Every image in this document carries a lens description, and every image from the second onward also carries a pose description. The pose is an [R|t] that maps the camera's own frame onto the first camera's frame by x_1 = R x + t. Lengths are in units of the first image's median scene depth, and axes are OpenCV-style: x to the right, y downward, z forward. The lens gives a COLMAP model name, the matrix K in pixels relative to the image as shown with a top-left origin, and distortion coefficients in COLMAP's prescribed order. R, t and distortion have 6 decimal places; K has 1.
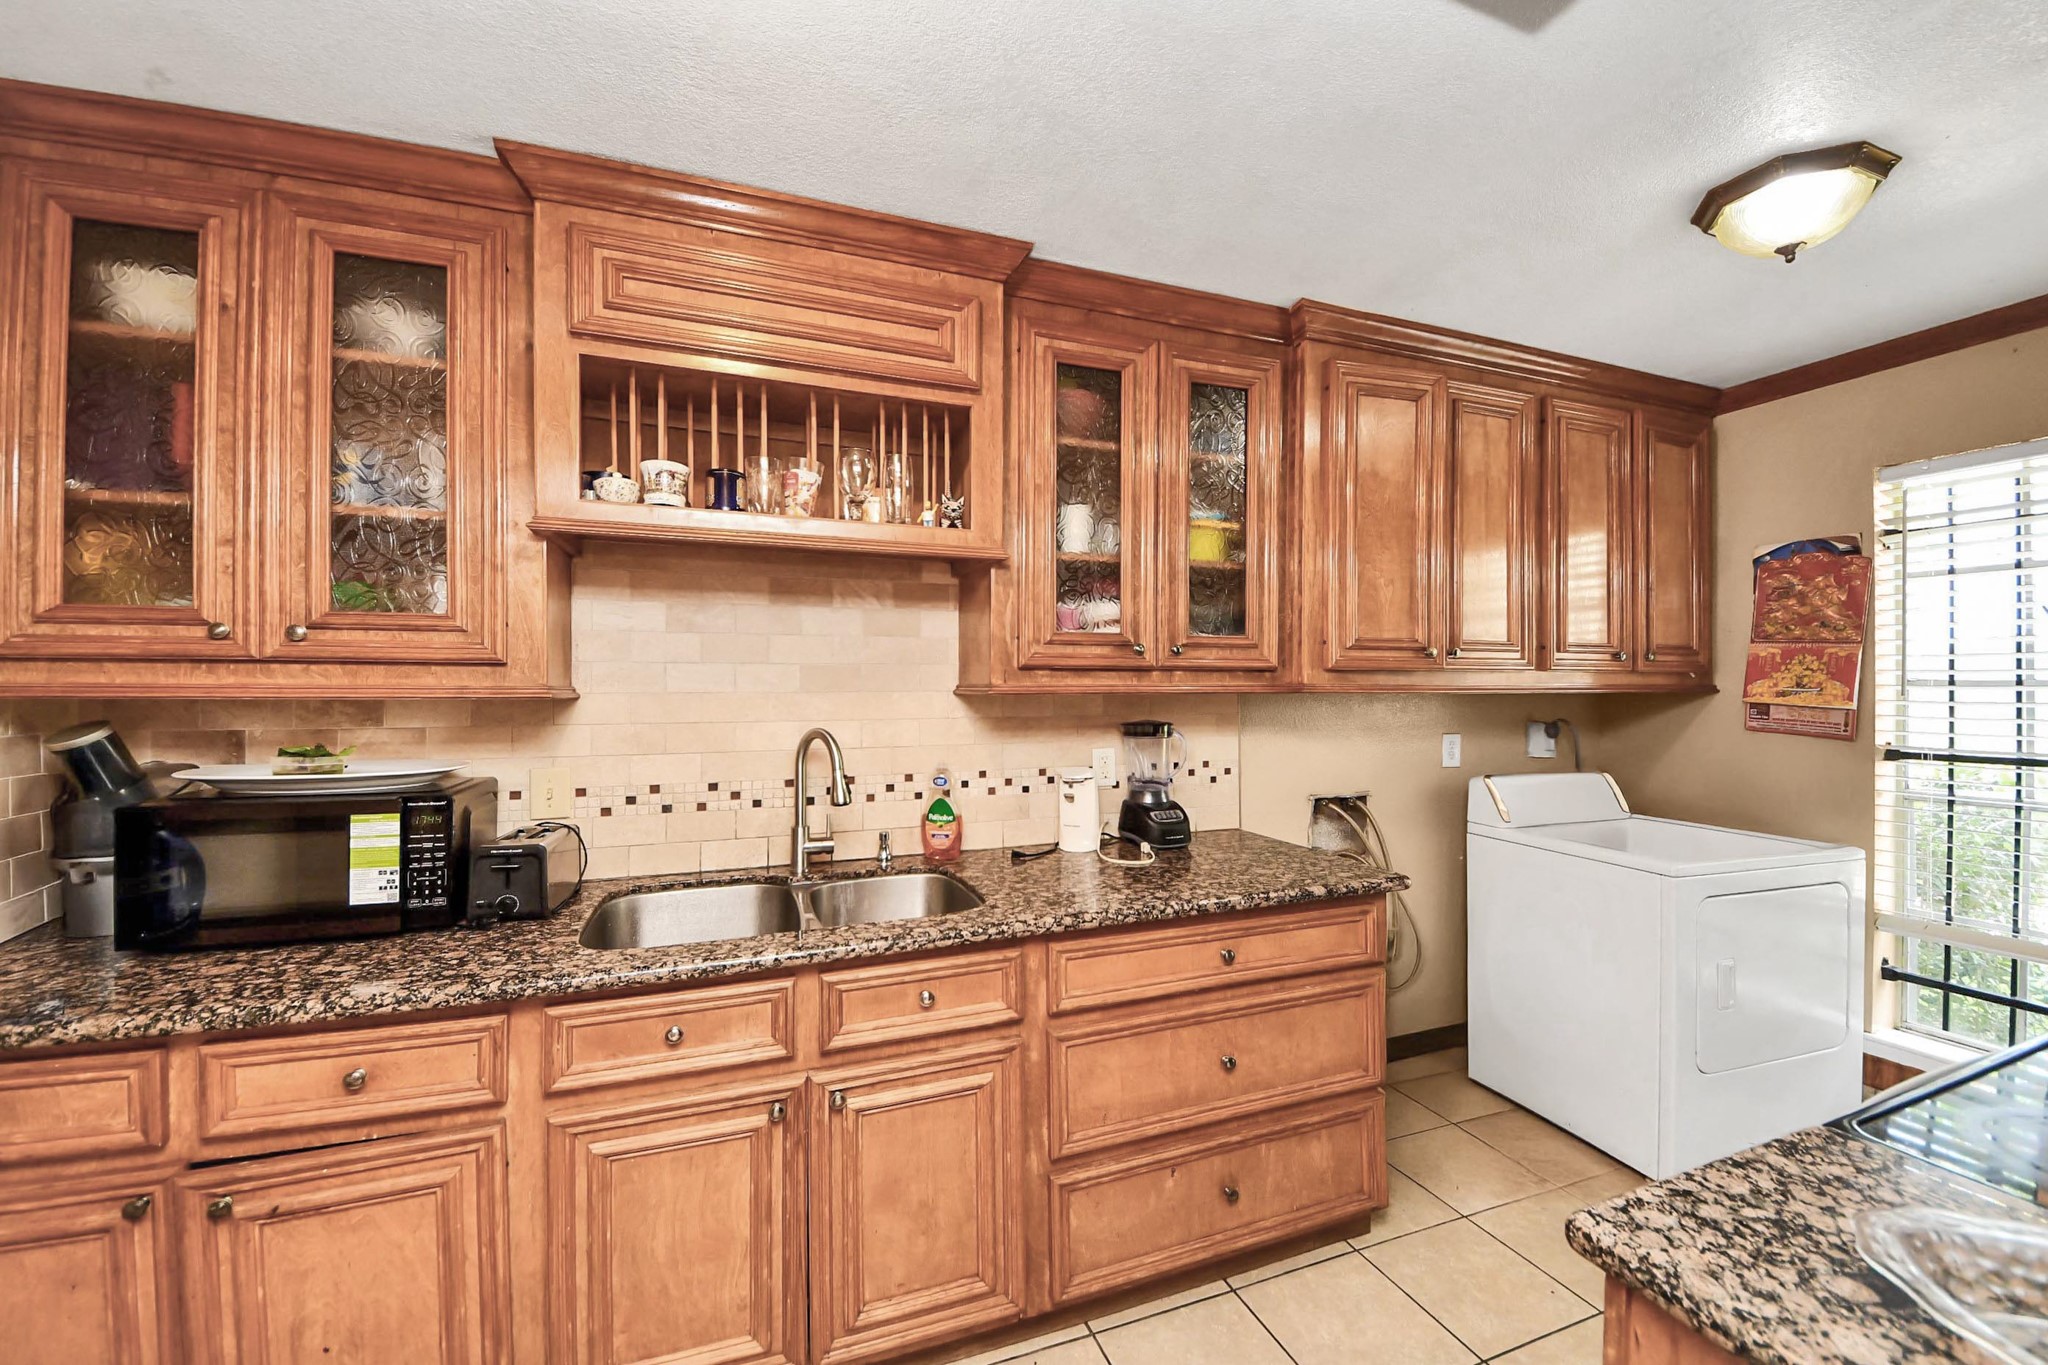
lens RADIAL K [[733.5, 0, 1015.6], [0, 733.5, 689.9], [0, 0, 1]] dist [0.035656, -0.026254]
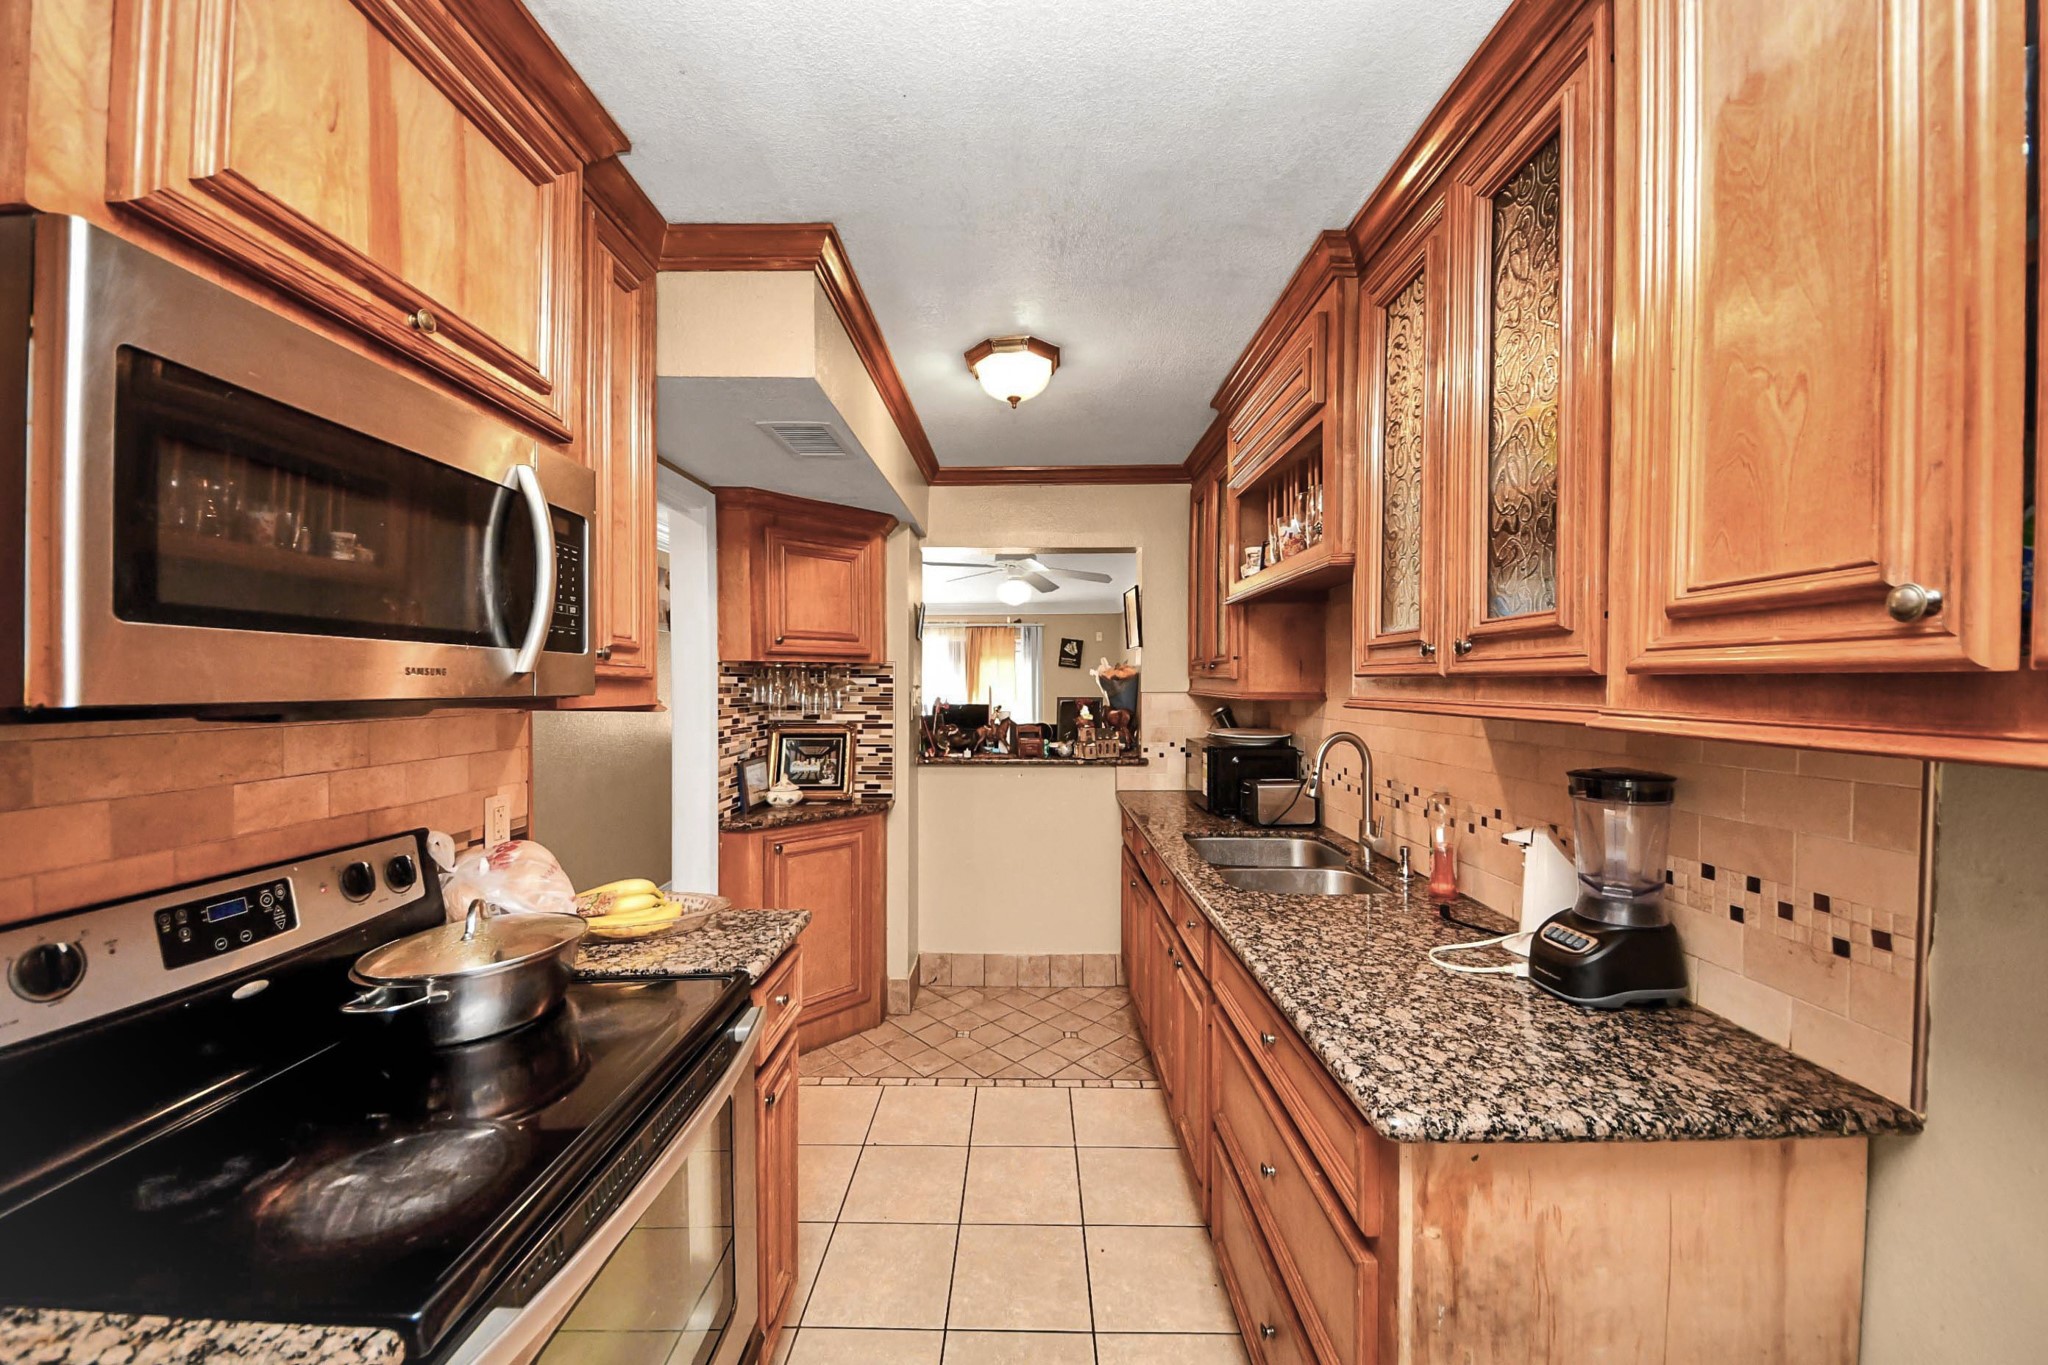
lens RADIAL K [[733.5, 0, 1015.6], [0, 733.5, 689.9], [0, 0, 1]] dist [0.035656, -0.026254]
pose [[-0.398606, -0.010567, -0.917061, 0.753503], [-0.001581, 0.999940, -0.010835, -0.009602], [0.917121, -0.002868, -0.398599, 0.708073]]
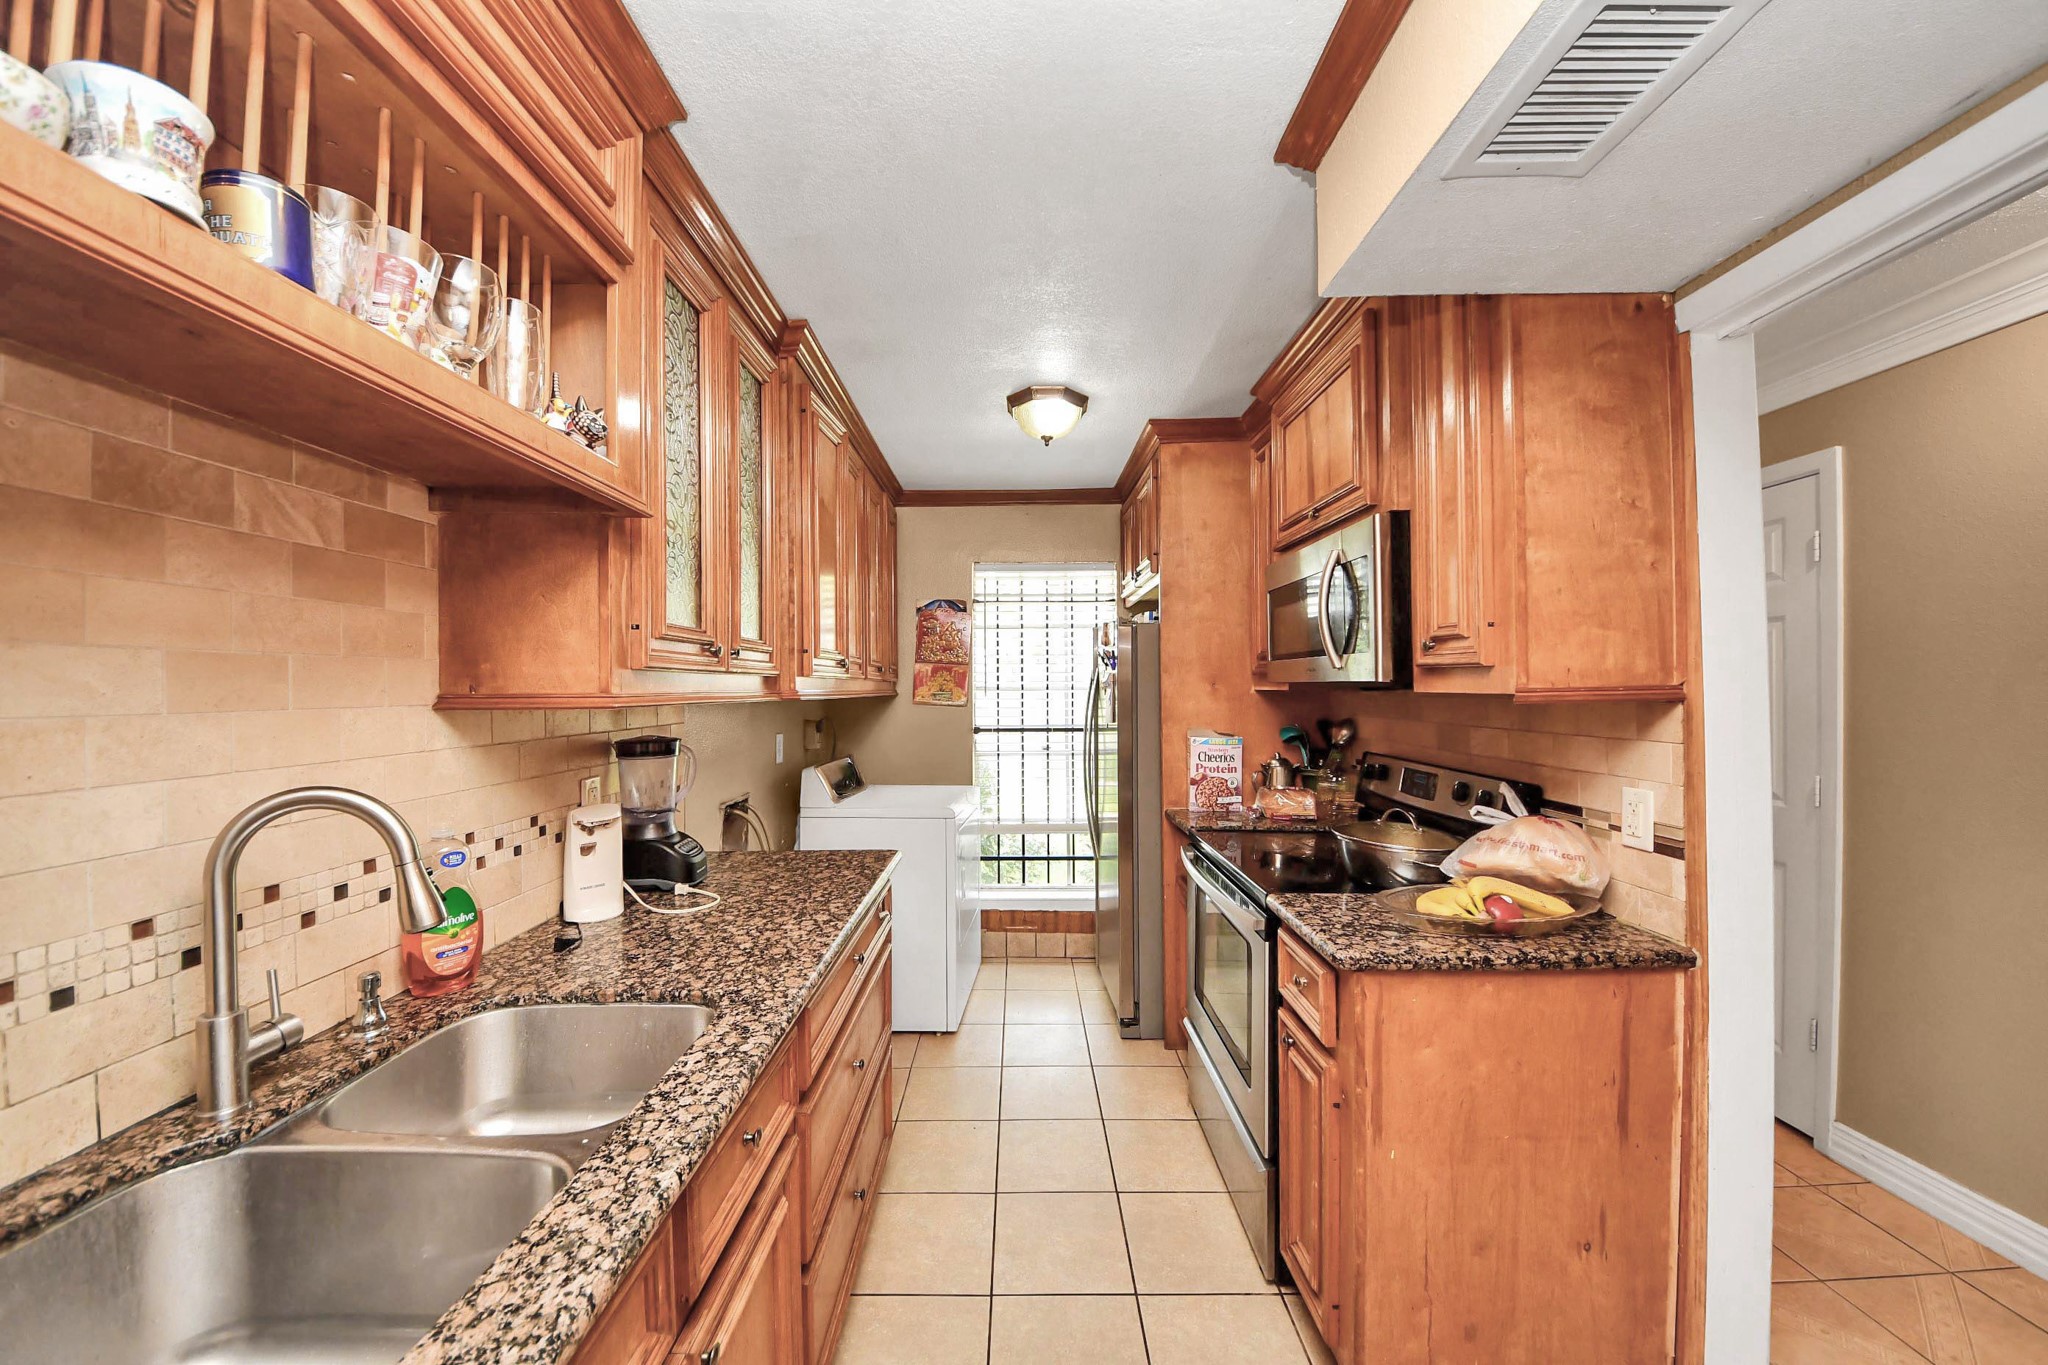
lens RADIAL K [[733.5, 0, 1015.6], [0, 733.5, 689.9], [0, 0, 1]] dist [0.035656, -0.026254]
pose [[0.365949, -0.002815, 0.930631, -0.380404], [0.011125, 0.999937, -0.001350, -0.003498], [-0.930568, 0.010847, 0.365958, 0.283080]]
